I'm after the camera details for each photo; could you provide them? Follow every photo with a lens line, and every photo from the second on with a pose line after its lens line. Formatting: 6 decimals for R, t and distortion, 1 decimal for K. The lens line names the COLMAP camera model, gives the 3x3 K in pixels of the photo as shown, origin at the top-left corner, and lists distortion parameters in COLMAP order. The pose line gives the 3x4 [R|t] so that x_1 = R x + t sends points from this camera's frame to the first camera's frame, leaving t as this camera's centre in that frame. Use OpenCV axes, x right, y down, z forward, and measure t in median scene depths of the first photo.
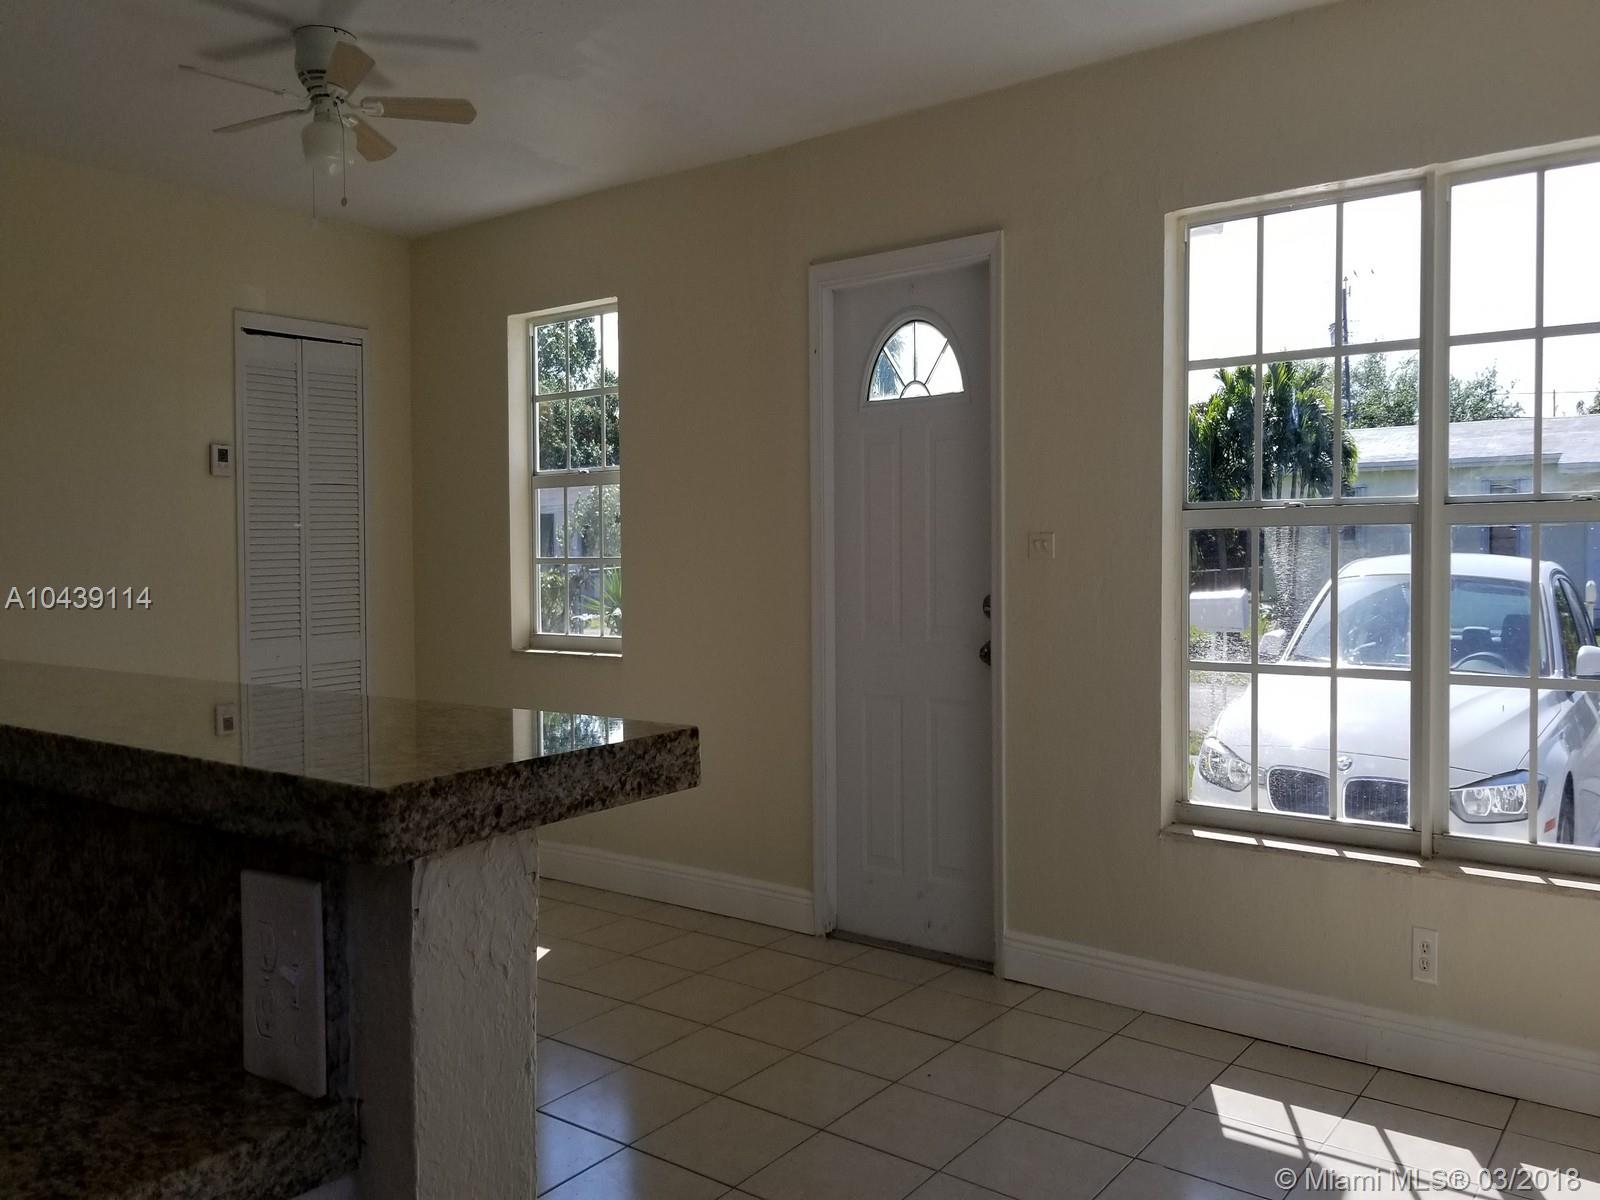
lens RADIAL K [[1221.5, 0, 800.0], [0, 1221.5, 600.0], [0, 0, 1]] dist [0.095453, -0.138274]
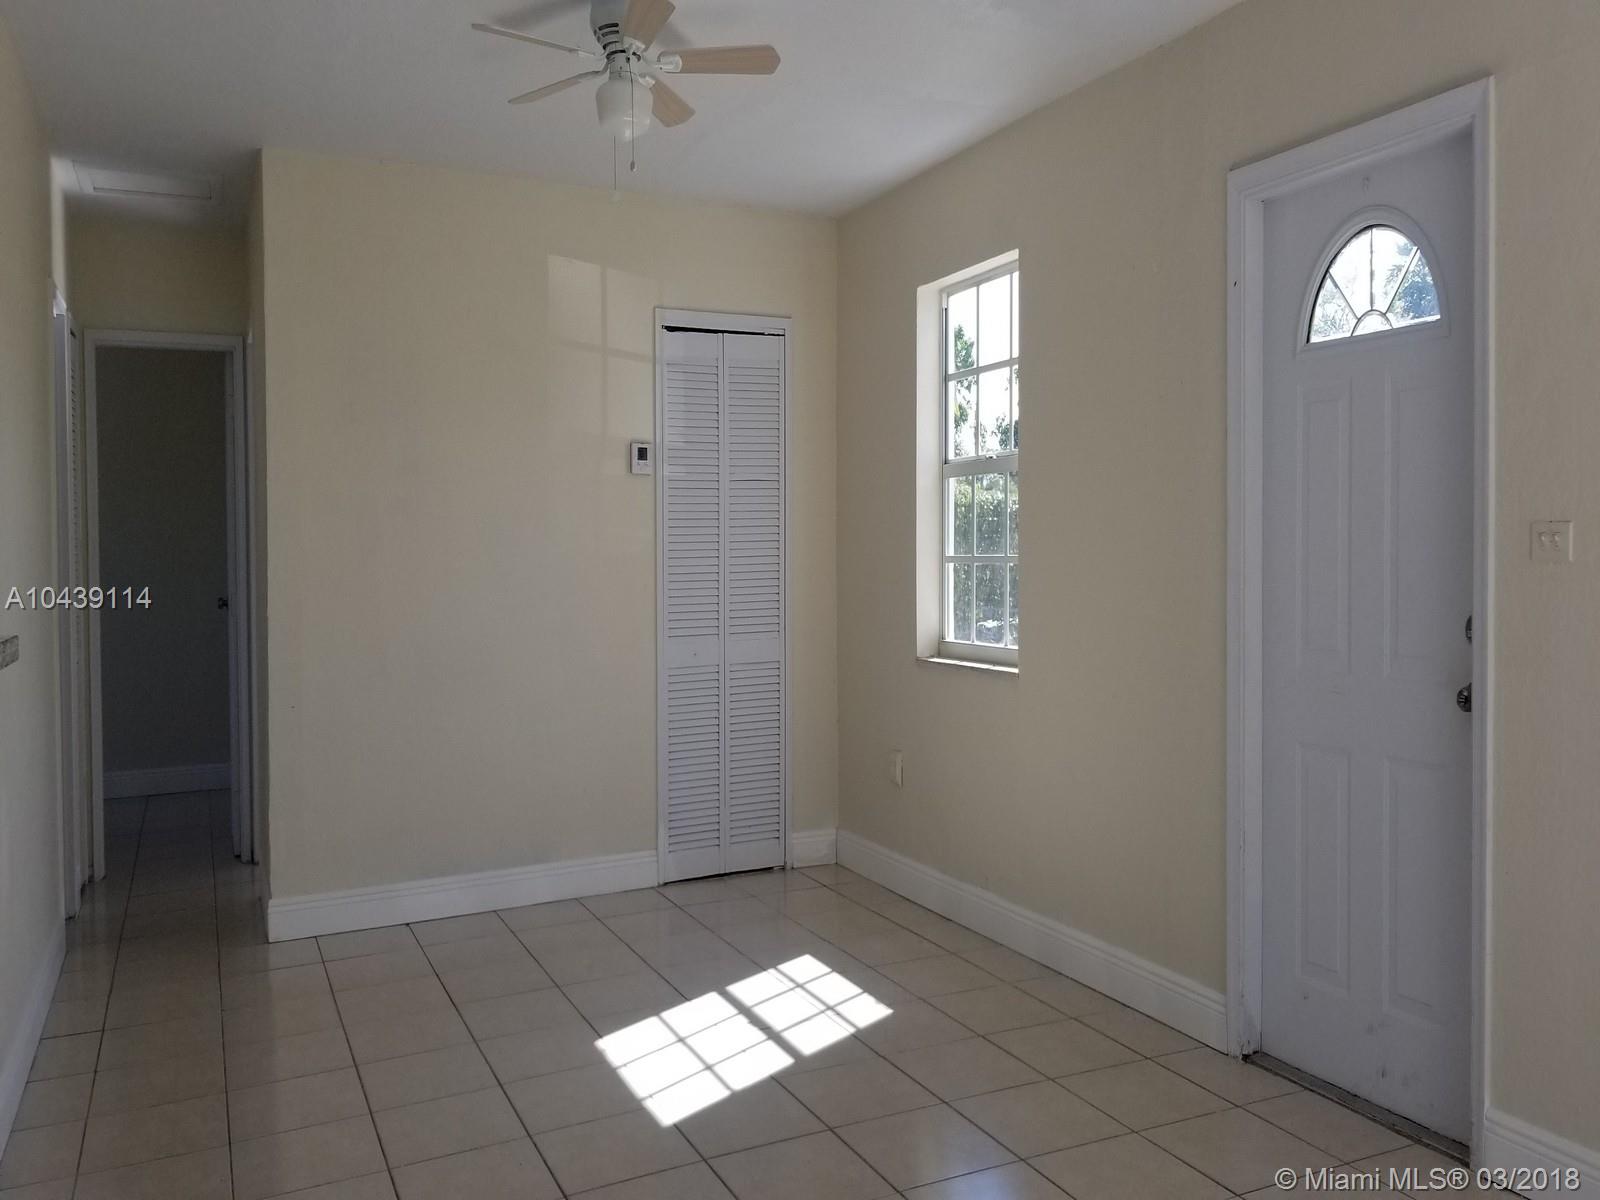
lens RADIAL K [[1225.8, 0, 795.8], [0, 1225.8, 592.2], [0, 0, 1]] dist [0.092125, -0.133644]
pose [[0.887578, 0.017679, -0.460318, 0.127920], [-0.019123, 0.999816, 0.001527, -0.009115], [0.460260, 0.007447, 0.887753, 0.198080]]
